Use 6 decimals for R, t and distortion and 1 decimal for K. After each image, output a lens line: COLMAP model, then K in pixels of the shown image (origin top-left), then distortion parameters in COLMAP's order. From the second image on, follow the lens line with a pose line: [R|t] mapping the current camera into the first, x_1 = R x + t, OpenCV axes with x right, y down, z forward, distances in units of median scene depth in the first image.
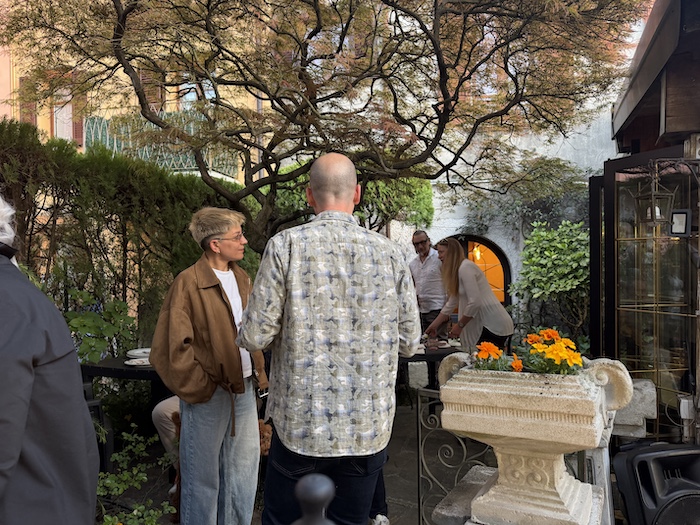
lens RADIAL K [[486.3, 0, 345.6], [0, 486.3, 262.8], [0, 0, 1]] dist [0.039362, -0.044610]
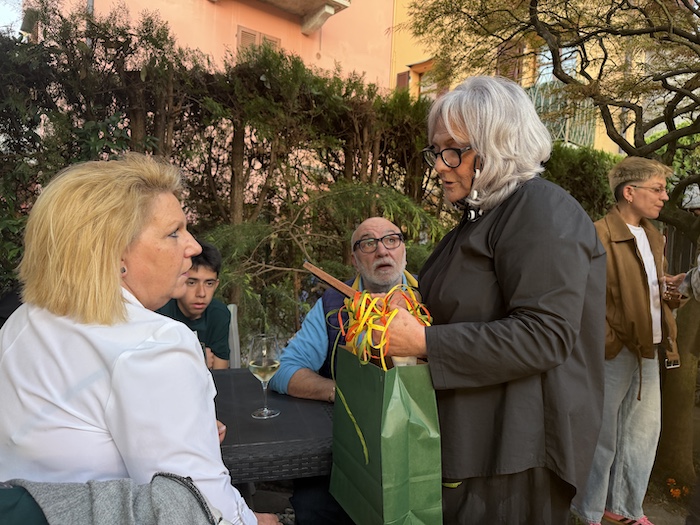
lens RADIAL K [[486.3, 0, 345.6], [0, 486.3, 262.8], [0, 0, 1]] dist [0.039362, -0.044610]
pose [[0.827422, 0.068942, -0.557333, -0.176101], [-0.059406, 0.997613, 0.035210, 0.083331], [0.558430, 0.003975, 0.829542, -0.089926]]
